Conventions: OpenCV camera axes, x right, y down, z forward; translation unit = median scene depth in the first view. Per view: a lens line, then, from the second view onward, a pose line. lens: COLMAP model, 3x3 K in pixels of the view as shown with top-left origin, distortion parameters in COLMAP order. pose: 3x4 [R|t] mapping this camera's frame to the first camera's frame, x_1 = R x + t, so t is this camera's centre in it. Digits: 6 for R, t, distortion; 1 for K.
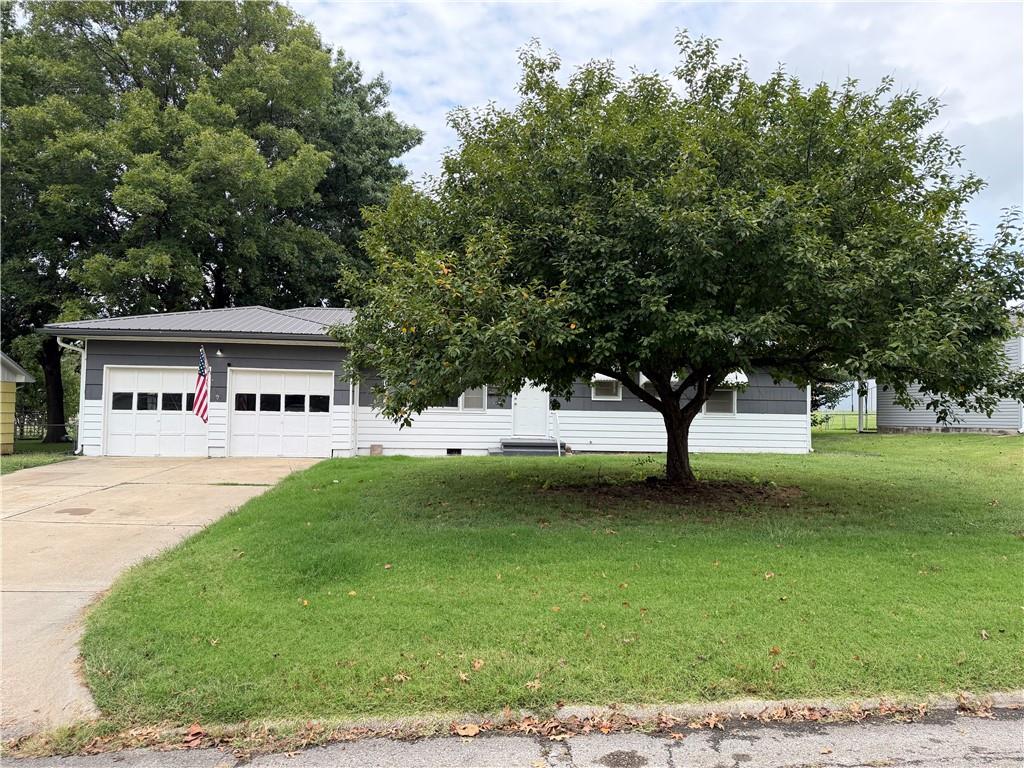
lens RADIAL K [[819.8, 0, 512.0], [0, 819.8, 384.0], [0, 0, 1]] dist [0.227025, -0.594567]
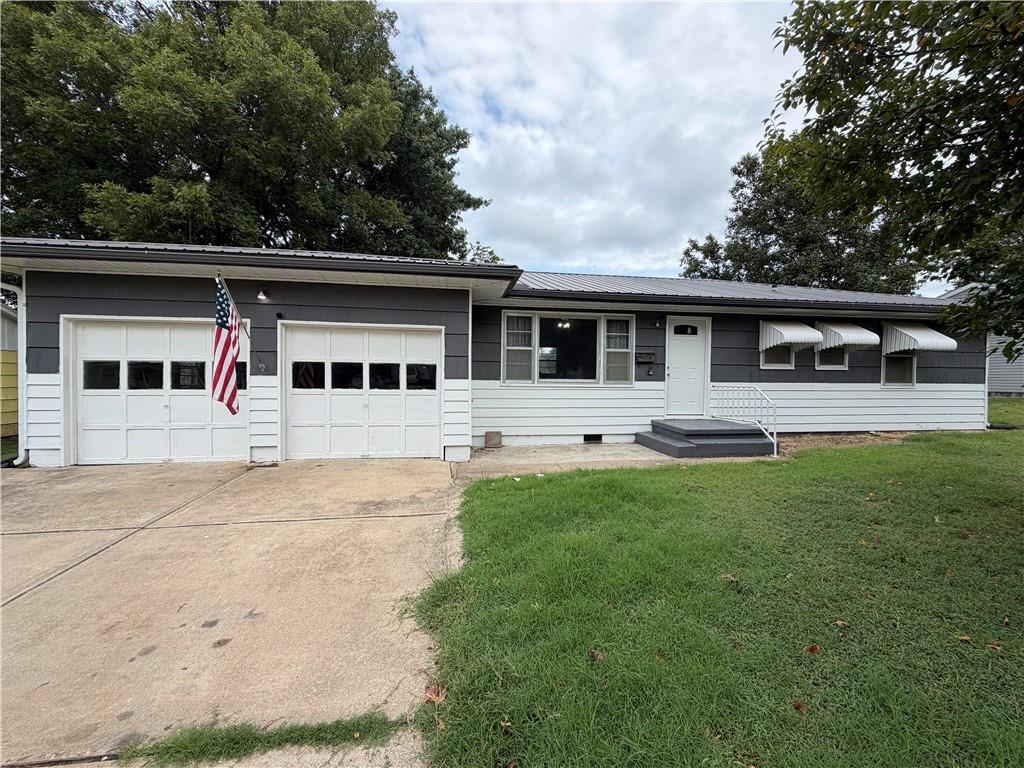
lens RADIAL K [[416.8, 0, 508.4], [0, 416.8, 383.2], [0, 0, 1]] dist [-0.002566, -0.000186]
pose [[0.993744, -0.008646, 0.111343, -0.201034], [0.001330, 0.997844, 0.065617, 0.006801], [-0.111670, -0.065058, 0.991613, 0.660499]]
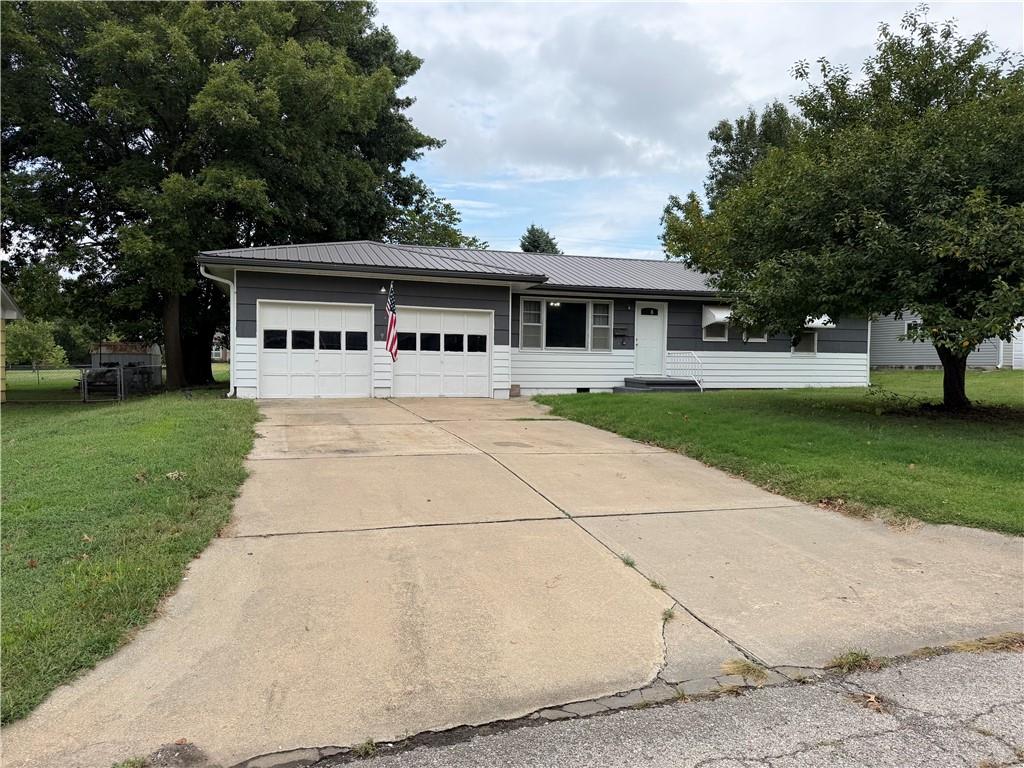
lens RADIAL K [[819.8, 0, 512.0], [0, 819.8, 384.0], [0, 0, 1]] dist [0.227025, -0.594567]
pose [[0.955659, -0.010424, 0.294291, -0.486400], [-0.011041, 0.997402, 0.071182, 0.001455], [-0.294269, -0.071275, 0.953061, 0.037967]]
